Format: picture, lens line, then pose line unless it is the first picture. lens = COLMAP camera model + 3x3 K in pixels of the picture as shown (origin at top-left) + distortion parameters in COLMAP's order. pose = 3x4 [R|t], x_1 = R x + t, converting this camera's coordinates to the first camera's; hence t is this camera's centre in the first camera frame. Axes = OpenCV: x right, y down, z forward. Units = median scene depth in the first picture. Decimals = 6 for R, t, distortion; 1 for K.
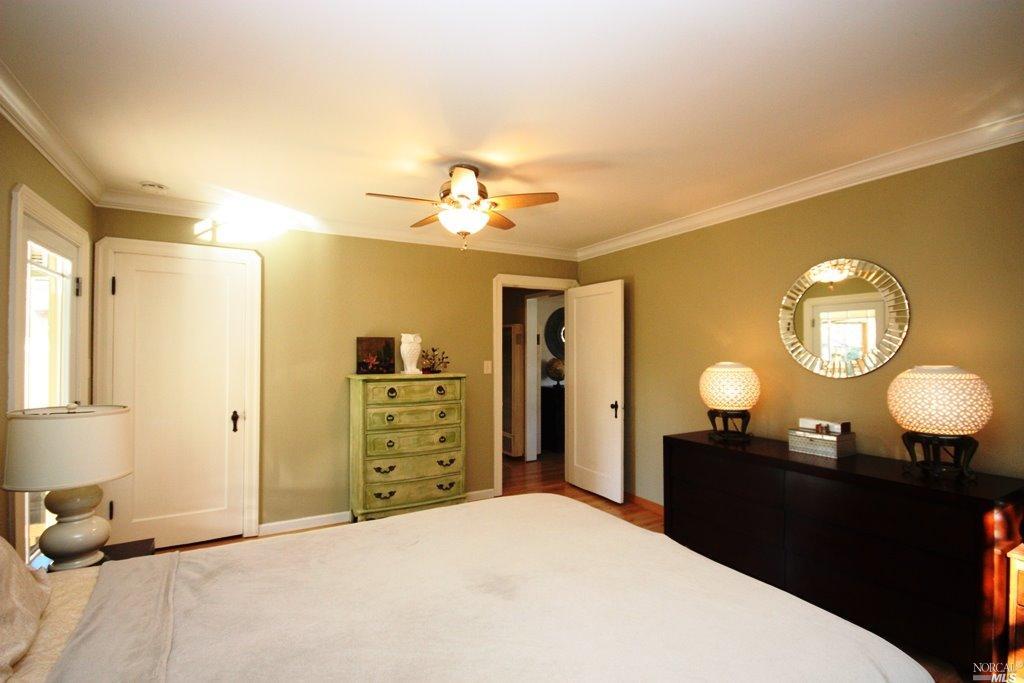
lens RADIAL K [[473.2, 0, 508.4], [0, 473.2, 341.0], [0, 0, 1]] dist [0.000463, -0.006178]
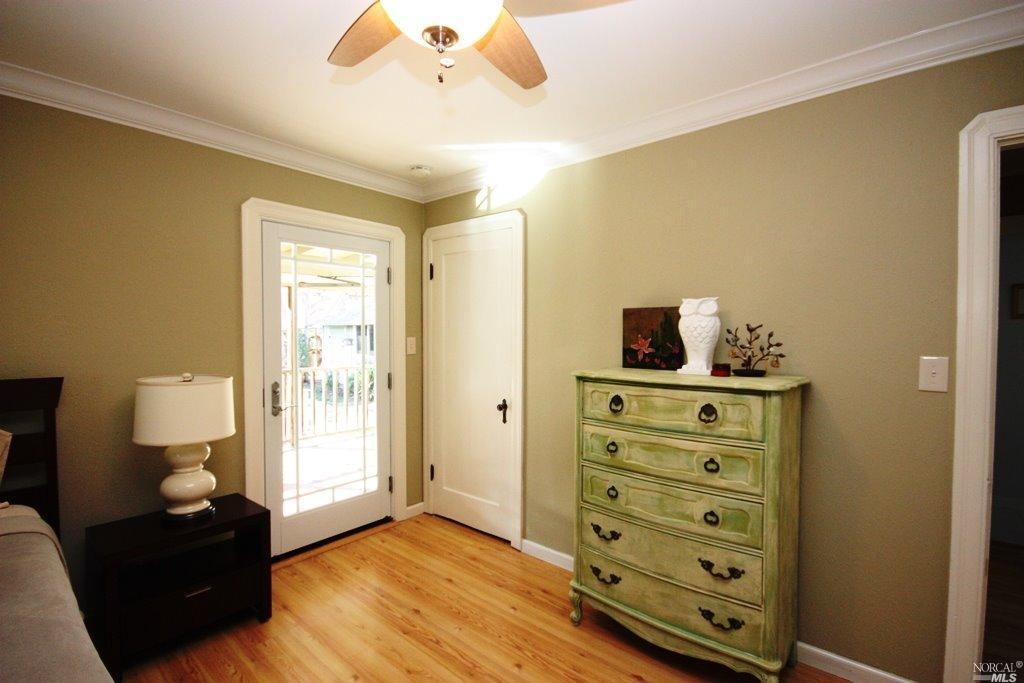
lens RADIAL K [[473.2, 0, 511.2], [0, 473.2, 343.2], [0, 0, 1]] dist [0.000463, -0.006178]
pose [[0.353916, 0.022023, -0.935018, 0.232236], [0.015414, 0.999450, 0.029375, 0.018123], [0.935150, -0.024809, 0.353382, 0.671595]]
